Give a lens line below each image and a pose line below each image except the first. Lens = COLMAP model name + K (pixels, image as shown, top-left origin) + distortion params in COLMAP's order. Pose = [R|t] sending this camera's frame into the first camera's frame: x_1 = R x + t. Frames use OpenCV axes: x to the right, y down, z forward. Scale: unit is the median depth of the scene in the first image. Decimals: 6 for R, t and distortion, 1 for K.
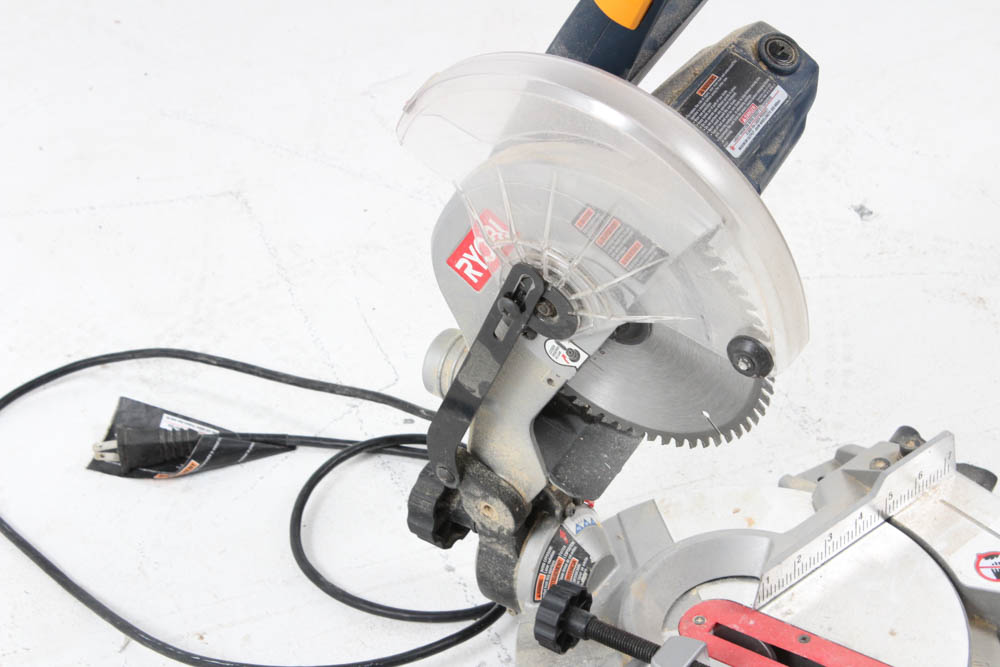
lens RADIAL K [[2344.2, 0, 500.0], [0, 2344.2, 333.5], [0, 0, 1]] dist [0.067063, 0.252109]
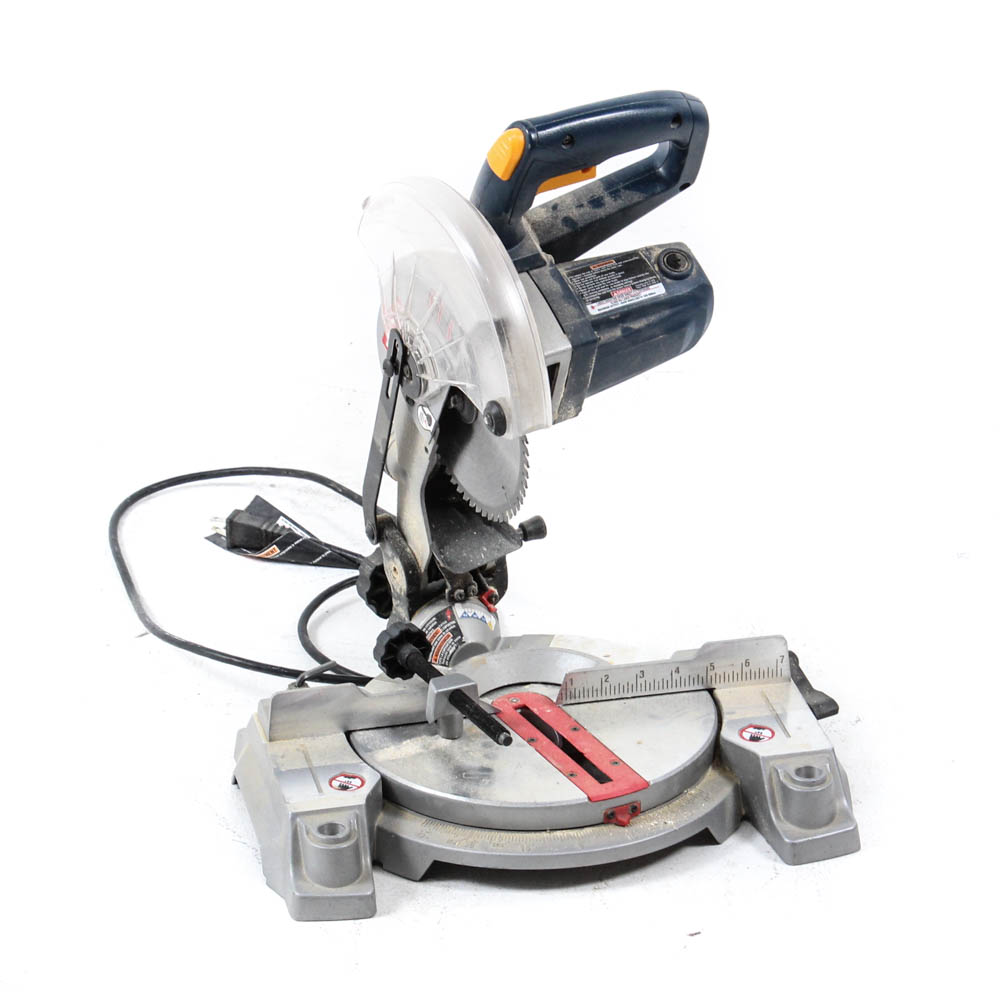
lens RADIAL K [[4239.5, 0, 500.0], [0, 4239.5, 500.0], [0, 0, 1]] dist [-0.087754, -2.523249]
pose [[0.881670, 0.258423, -0.394811, 0.925333], [-0.335570, 0.931616, -0.139587, 0.336260], [0.331740, 0.255556, 0.908097, -1.039387]]
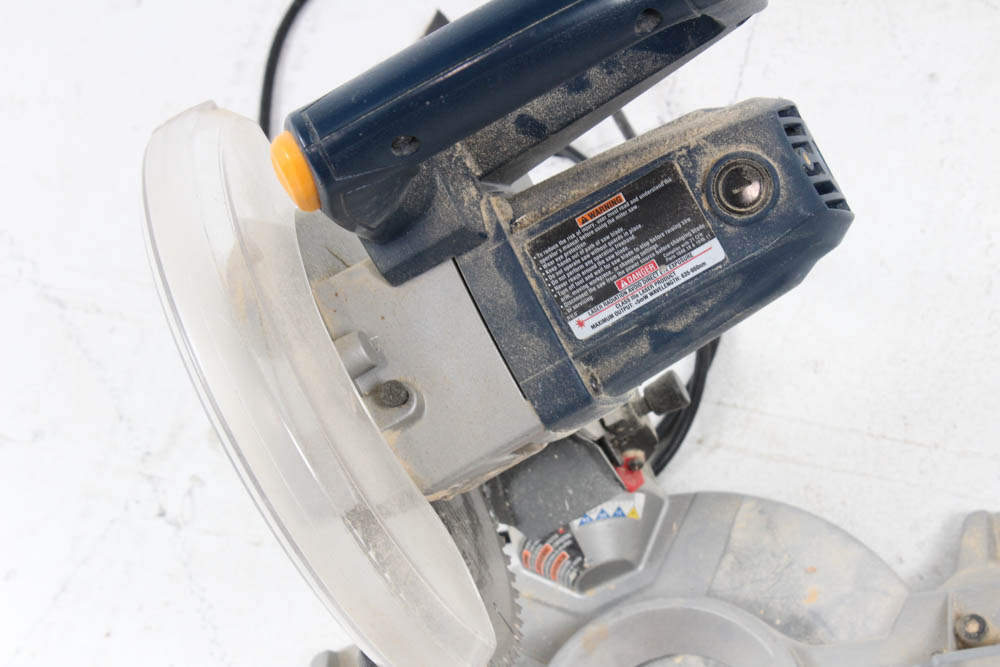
lens RADIAL K [[2344.2, 0, 500.0], [0, 2344.2, 333.5], [0, 0, 1]] dist [0.067063, 0.252109]
pose [[0.757957, 0.434141, -0.486850, 0.376023], [-0.122070, 0.827572, 0.547927, -0.405803], [0.640781, -0.355875, 0.680259, 0.474868]]
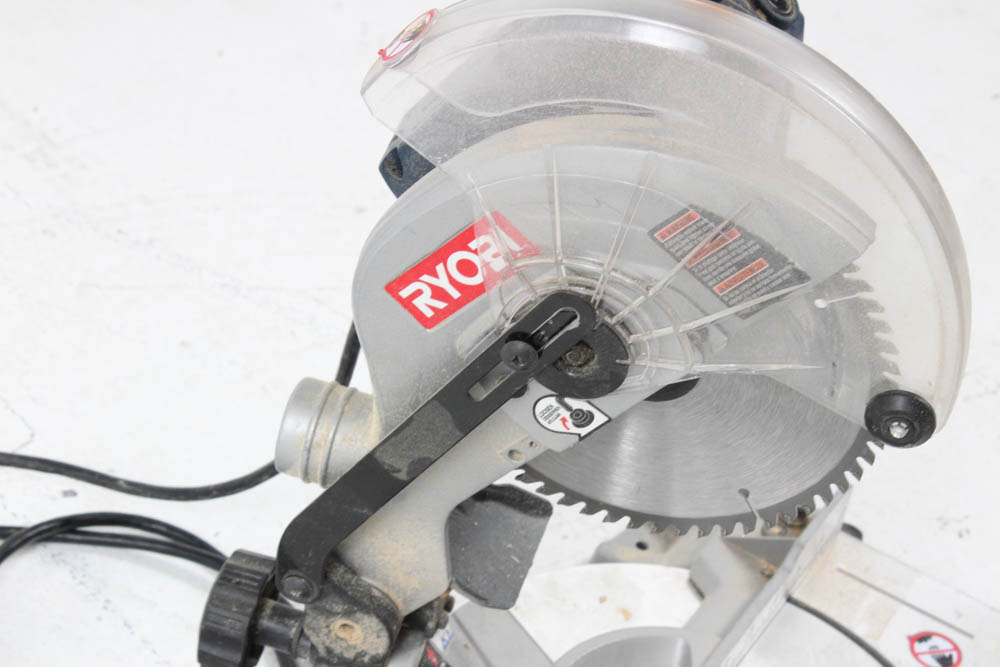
lens RADIAL K [[2344.2, 0, 500.0], [0, 2344.2, 333.5], [0, 0, 1]] dist [0.067063, 0.252109]
pose [[0.916628, -0.024228, 0.399007, -0.244871], [0.019615, 0.999685, 0.015640, -0.024977], [-0.399261, -0.006510, 0.916814, 0.329021]]
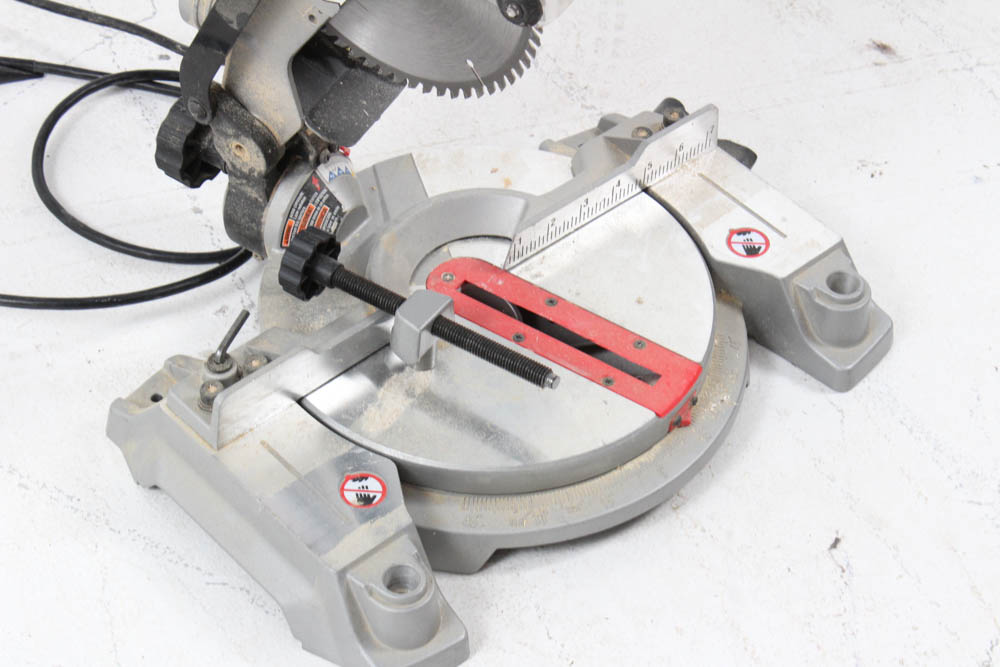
lens RADIAL K [[2344.2, 0, 500.0], [0, 2344.2, 333.5], [0, 0, 1]] dist [0.067063, 0.252109]
pose [[0.992512, 0.064247, 0.103887, 0.005845], [-0.077558, 0.988523, 0.129640, 0.016295], [-0.094366, -0.136727, 0.986104, 0.024016]]
